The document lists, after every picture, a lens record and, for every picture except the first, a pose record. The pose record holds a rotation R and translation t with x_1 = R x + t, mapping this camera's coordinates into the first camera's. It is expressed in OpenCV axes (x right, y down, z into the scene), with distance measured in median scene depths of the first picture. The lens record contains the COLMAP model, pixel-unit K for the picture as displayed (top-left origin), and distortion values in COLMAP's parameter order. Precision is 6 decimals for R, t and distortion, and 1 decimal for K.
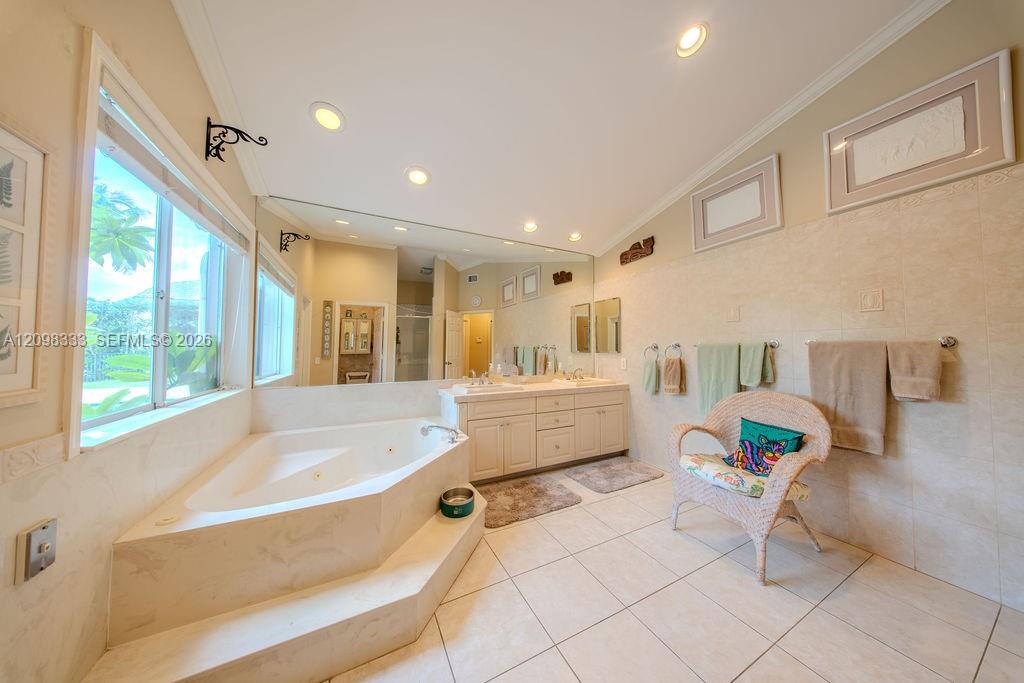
lens RADIAL K [[298.8, 0, 510.1], [0, 298.8, 339.9], [0, 0, 1]] dist [-0.007267, -0.000029]
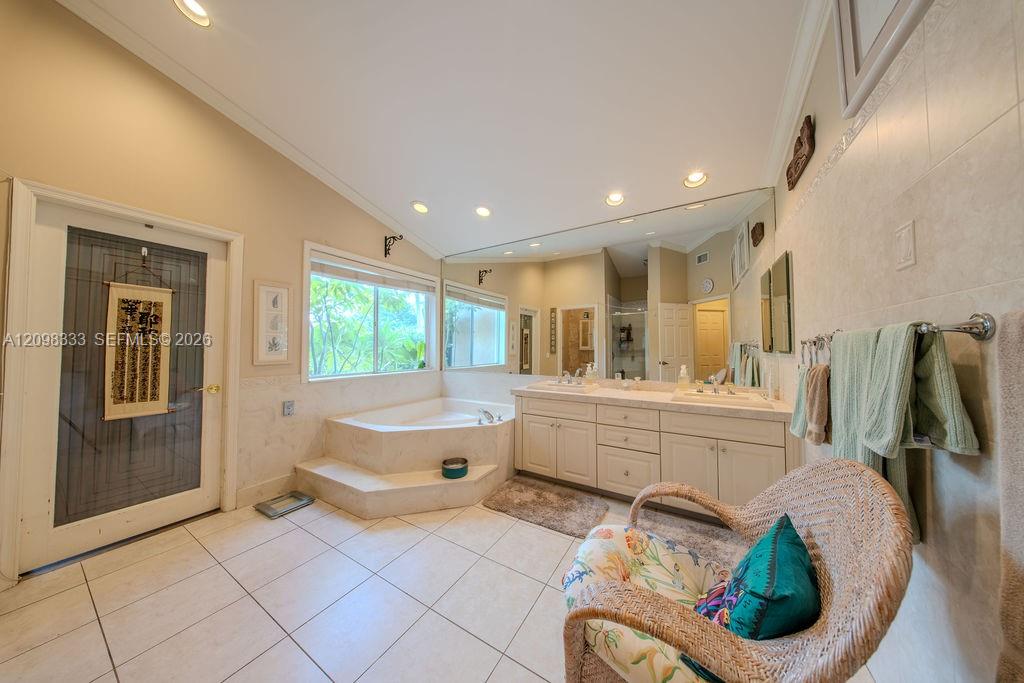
lens RADIAL K [[301.2, 0, 513.5], [0, 301.2, 334.8], [0, 0, 1]] dist [0.000952, 0.000022]
pose [[0.535248, -0.030455, -0.844146, 0.695309], [0.026872, 0.999458, -0.019020, 0.003781], [0.844268, -0.012503, 0.535776, 0.342623]]
